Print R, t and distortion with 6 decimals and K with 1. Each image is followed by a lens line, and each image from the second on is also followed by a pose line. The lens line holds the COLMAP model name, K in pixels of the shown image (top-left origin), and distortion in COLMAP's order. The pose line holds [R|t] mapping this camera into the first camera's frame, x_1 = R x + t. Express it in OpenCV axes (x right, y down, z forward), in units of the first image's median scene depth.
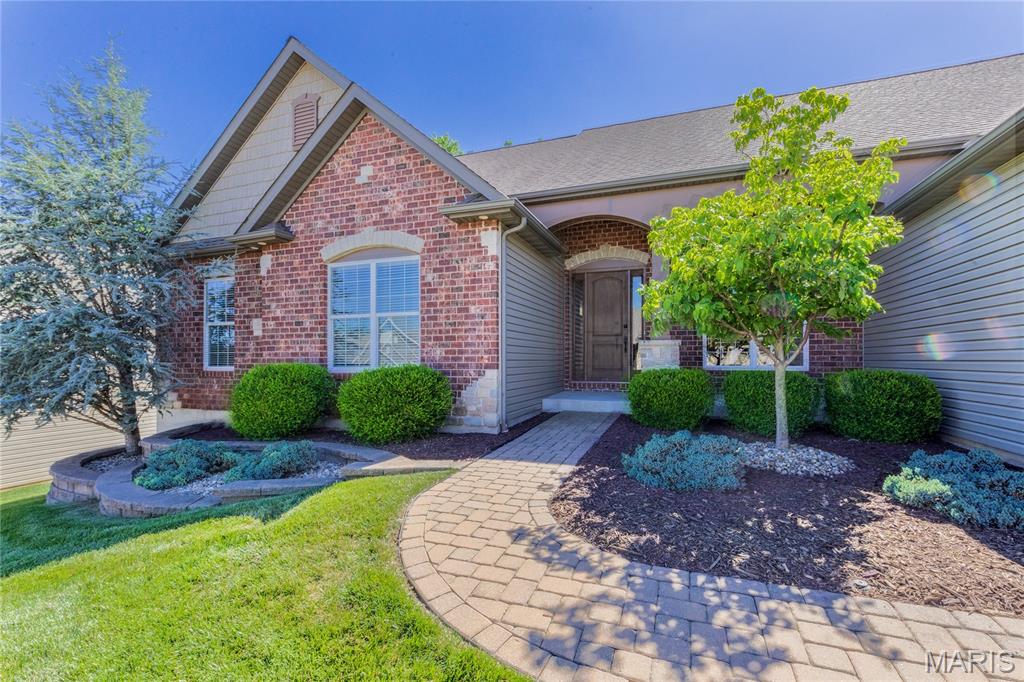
lens RADIAL K [[456.8, 0, 511.7], [0, 456.8, 348.5], [0, 0, 1]] dist [0.001798, -0.000026]
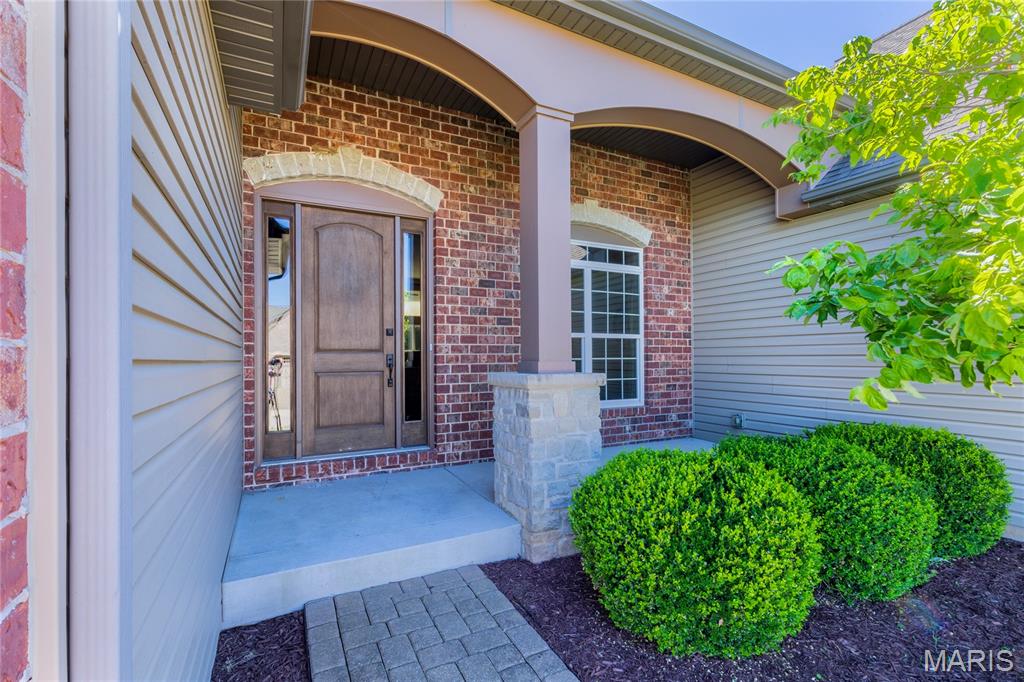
lens RADIAL K [[460.3, 0, 512.5], [0, 460.3, 354.2], [0, 0, 1]] dist [0.001404, 0.000043]
pose [[0.675623, -0.002542, 0.737243, -0.016987], [-0.012512, 0.999810, 0.014914, -0.029013], [-0.737141, -0.019301, 0.675463, 0.483564]]
